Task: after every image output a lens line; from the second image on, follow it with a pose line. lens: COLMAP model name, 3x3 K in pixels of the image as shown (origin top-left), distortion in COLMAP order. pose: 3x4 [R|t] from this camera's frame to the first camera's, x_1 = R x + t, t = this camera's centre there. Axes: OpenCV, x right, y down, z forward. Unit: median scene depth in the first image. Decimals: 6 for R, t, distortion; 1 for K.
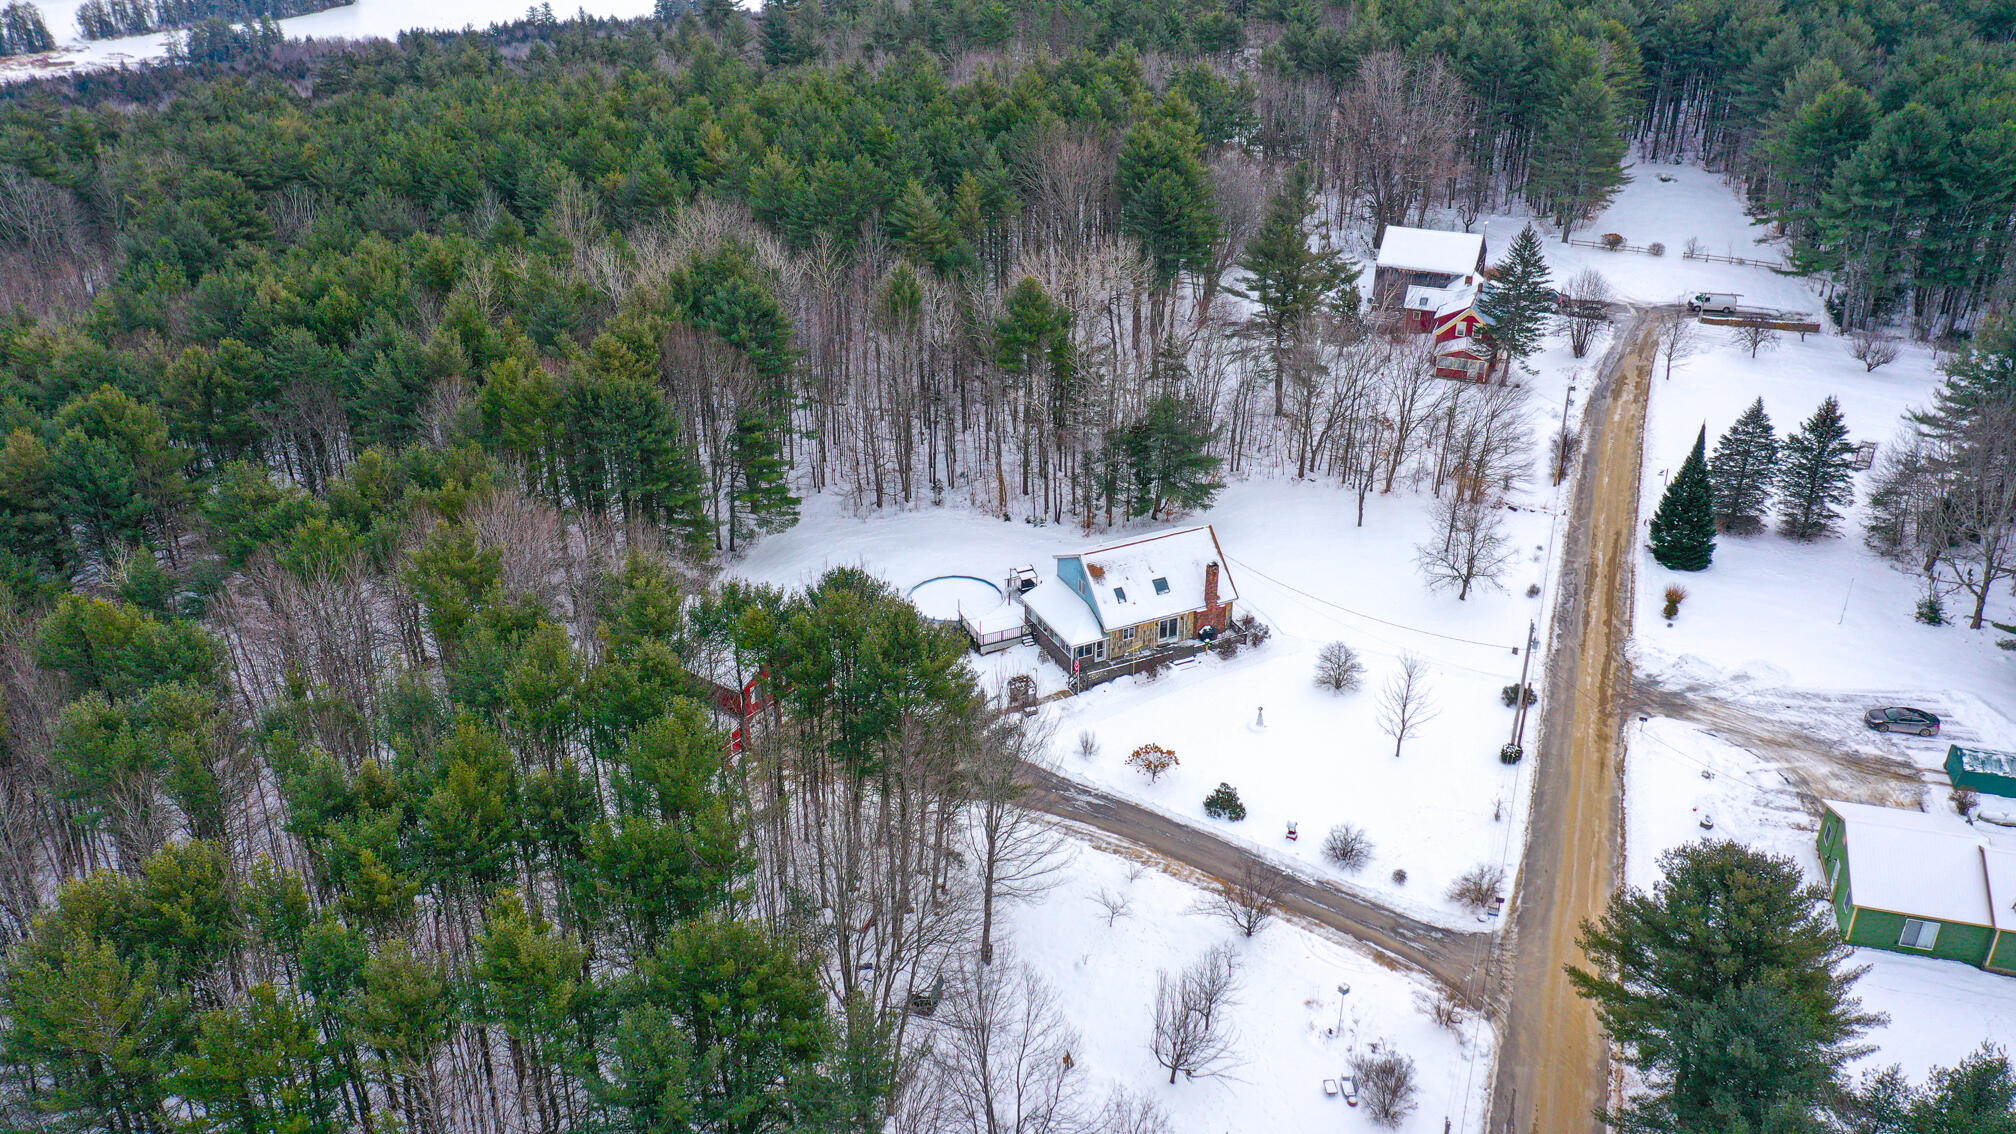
lens RADIAL K [[1603.5, 0, 1011.8], [0, 1603.5, 557.8], [0, 0, 1]] dist [0.012577, 0.000601]
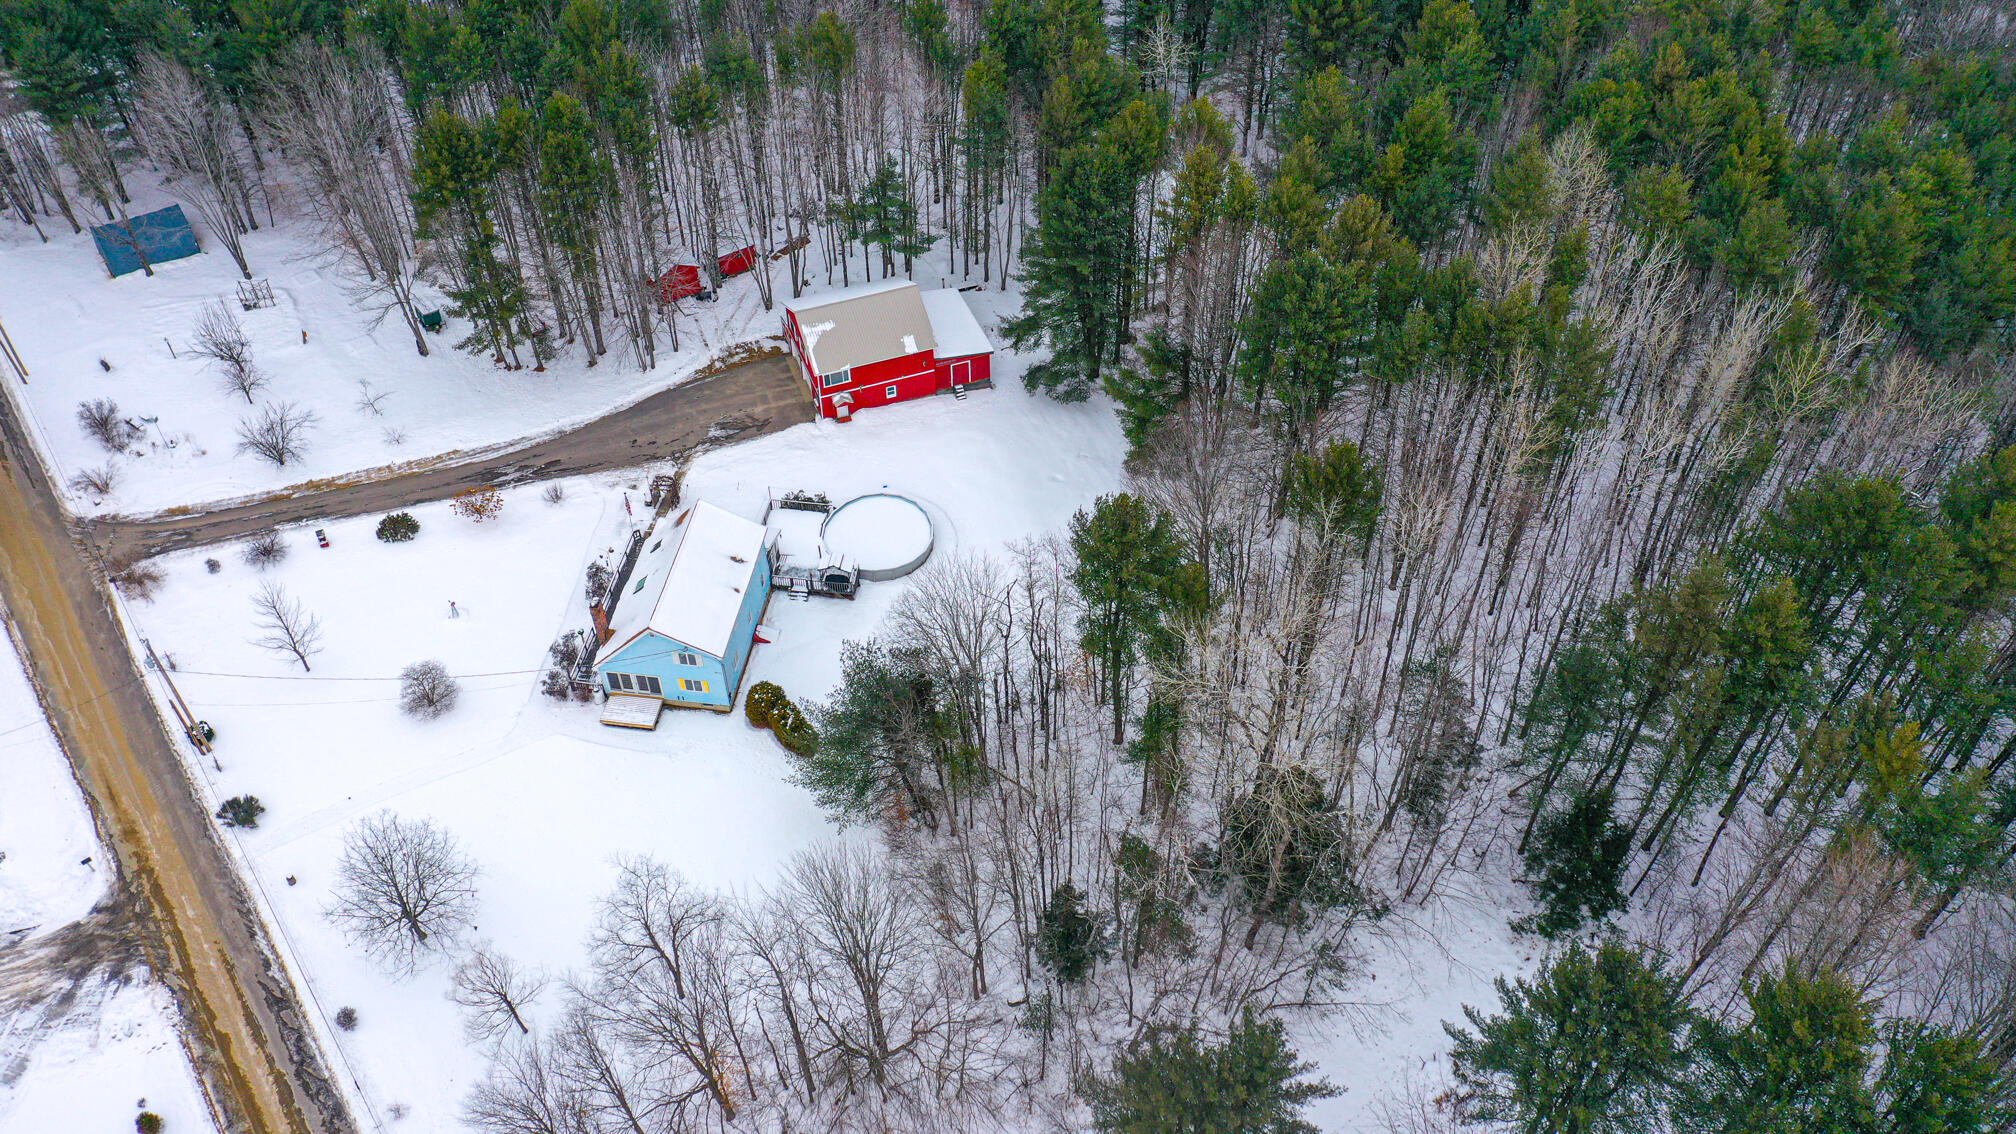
lens RADIAL K [[1603.5, 0, 999.9], [0, 1603.5, 573.7], [0, 0, 1]] dist [0.012577, 0.000601]
pose [[-0.554699, 0.600963, -0.575459, 0.495310], [-0.367248, 0.443767, 0.817435, -0.784791], [0.746617, 0.664766, -0.025455, 1.211946]]
